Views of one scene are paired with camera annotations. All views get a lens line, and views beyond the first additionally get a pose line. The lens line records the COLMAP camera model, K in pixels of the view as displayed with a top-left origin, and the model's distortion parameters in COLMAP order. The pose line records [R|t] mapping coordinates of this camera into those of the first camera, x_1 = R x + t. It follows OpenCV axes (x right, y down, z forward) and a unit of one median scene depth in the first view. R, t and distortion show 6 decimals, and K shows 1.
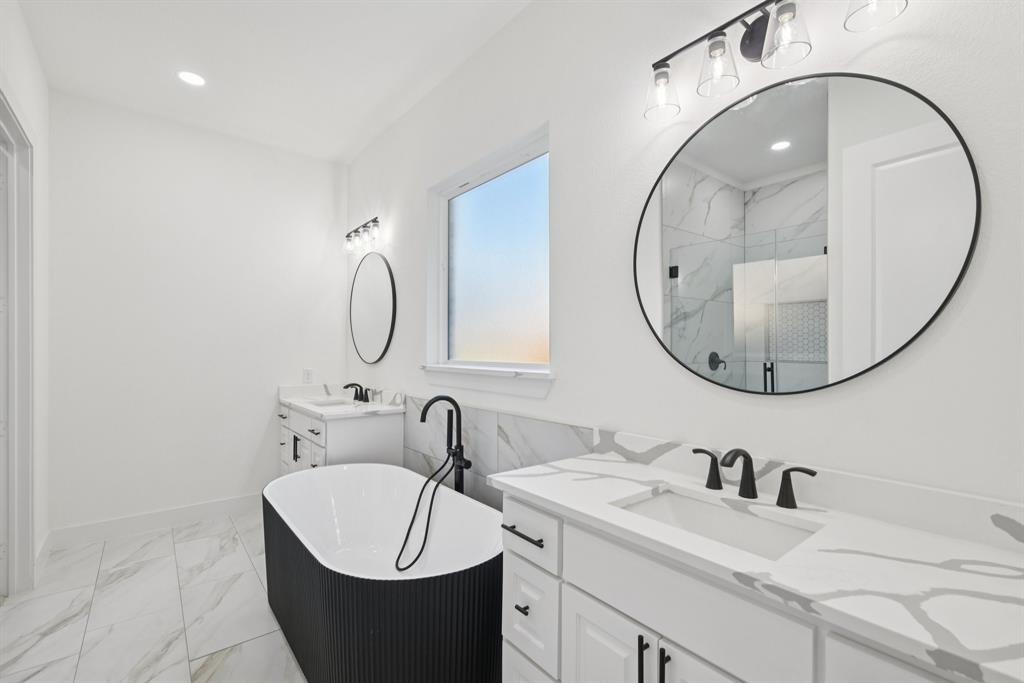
lens RADIAL K [[450.1, 0, 512.0], [0, 450.1, 341.5], [0, 0, 1]] dist [-0.002910, -0.000384]
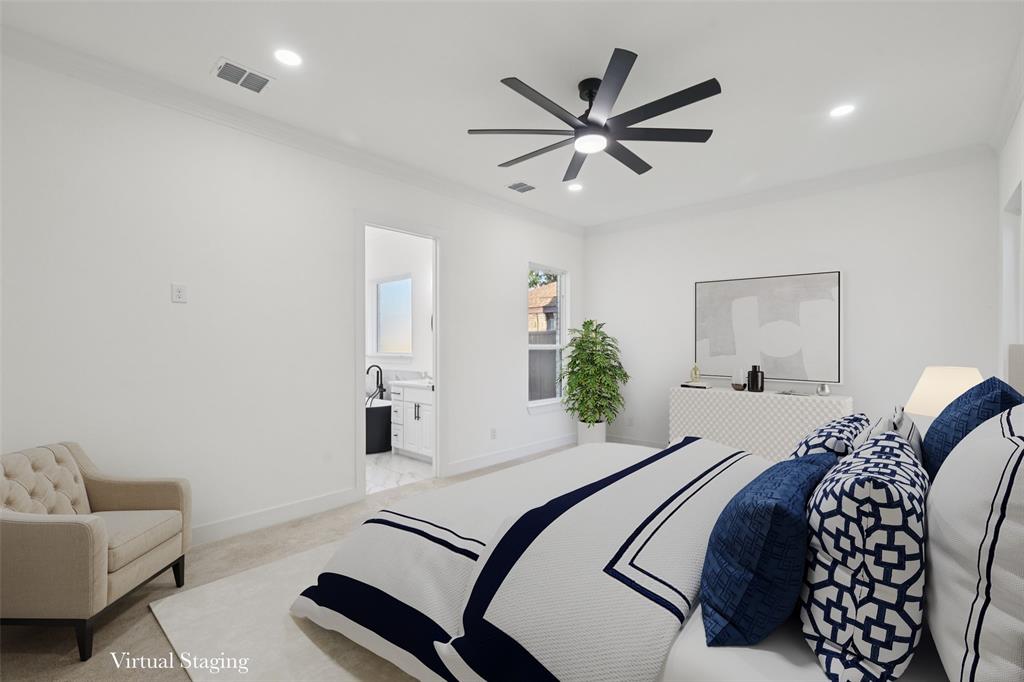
lens RADIAL K [[450.1, 0, 512.0], [0, 450.1, 341.0], [0, 0, 1]] dist [-0.002910, -0.000384]
pose [[0.989190, 0.003462, 0.146601, 0.259612], [-0.003619, 0.999993, 0.000802, -0.028564], [-0.146597, -0.001323, 0.989195, -1.770302]]
